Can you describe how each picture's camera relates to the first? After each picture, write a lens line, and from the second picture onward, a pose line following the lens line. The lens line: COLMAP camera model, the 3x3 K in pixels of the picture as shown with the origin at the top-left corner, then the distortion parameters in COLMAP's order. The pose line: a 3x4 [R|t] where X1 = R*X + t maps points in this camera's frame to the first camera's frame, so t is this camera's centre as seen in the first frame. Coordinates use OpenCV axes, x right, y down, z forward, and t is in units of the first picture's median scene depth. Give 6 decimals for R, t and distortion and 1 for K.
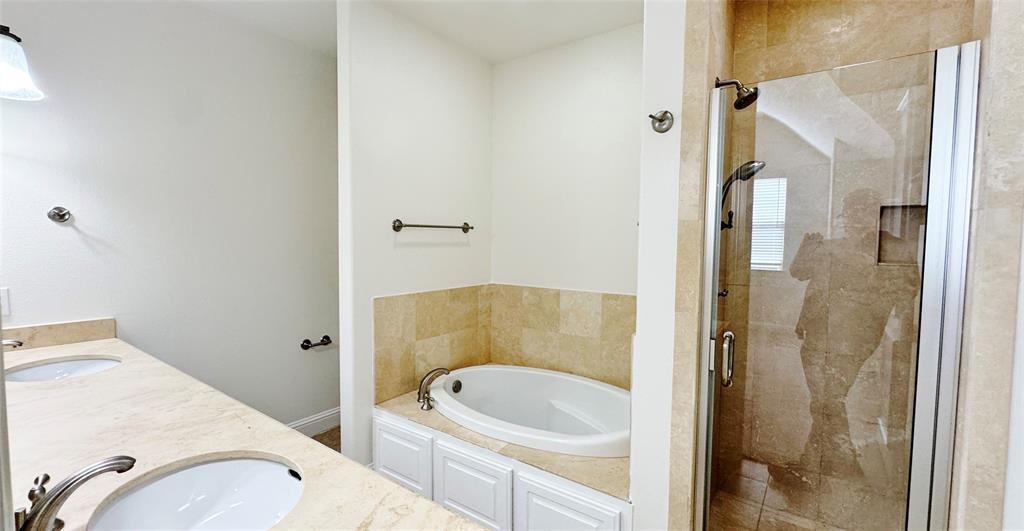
lens RADIAL K [[419.2, 0, 511.9], [0, 419.2, 265.3], [0, 0, 1]] dist [-0.003865, -0.000054]
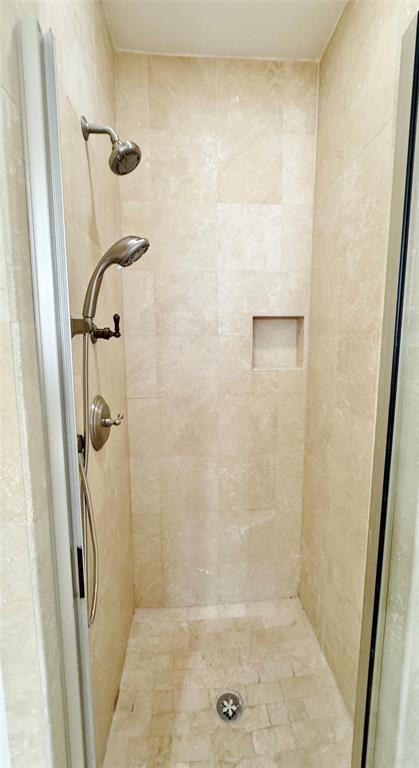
lens RADIAL K [[312.3, 0, 208.9], [0, 312.3, 383.4], [0, 0, 1]] dist [-0.001207, -0.000480]
pose [[0.783480, -0.093311, 0.614372, 0.278173], [0.047013, 0.994729, 0.091127, -0.046448], [-0.619637, -0.042513, 0.783737, 0.423564]]
